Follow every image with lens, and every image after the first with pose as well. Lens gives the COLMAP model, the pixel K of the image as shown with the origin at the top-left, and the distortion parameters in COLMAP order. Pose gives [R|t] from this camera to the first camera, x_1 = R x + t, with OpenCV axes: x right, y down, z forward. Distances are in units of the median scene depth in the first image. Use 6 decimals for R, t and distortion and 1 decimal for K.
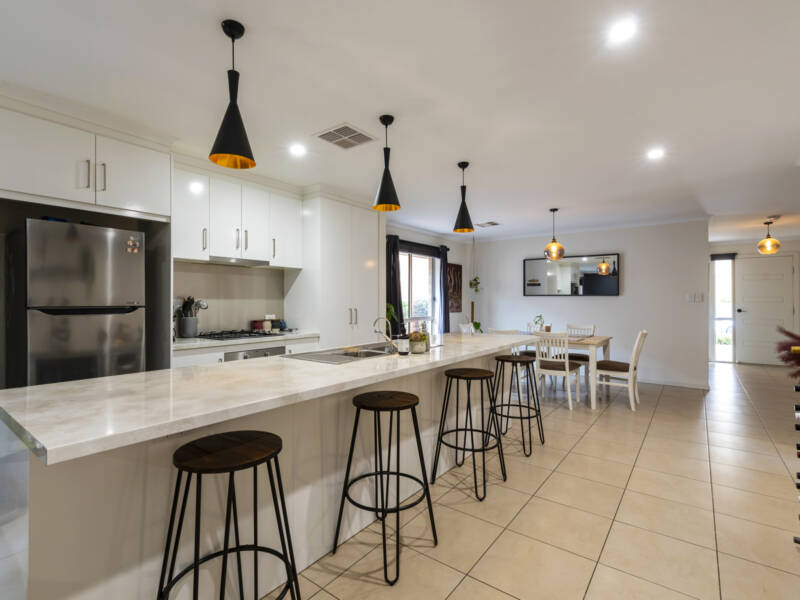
lens RADIAL K [[394.7, 0, 400.0], [0, 394.7, 300.0], [0, 0, 1]] dist [-0.001381, -0.000500]
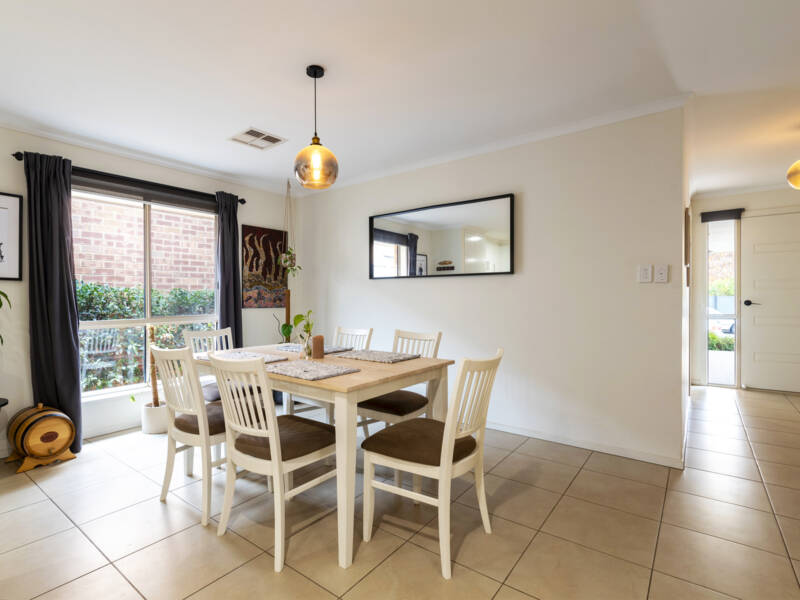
lens RADIAL K [[373.0, 0, 400.0], [0, 373.0, 300.0], [0, 0, 1]] dist [0.000095, 0.000164]
pose [[0.999397, -0.003444, -0.034565, 0.378046], [0.003645, 0.999977, 0.005744, 0.018249], [0.034544, -0.005866, 0.999386, 0.445356]]
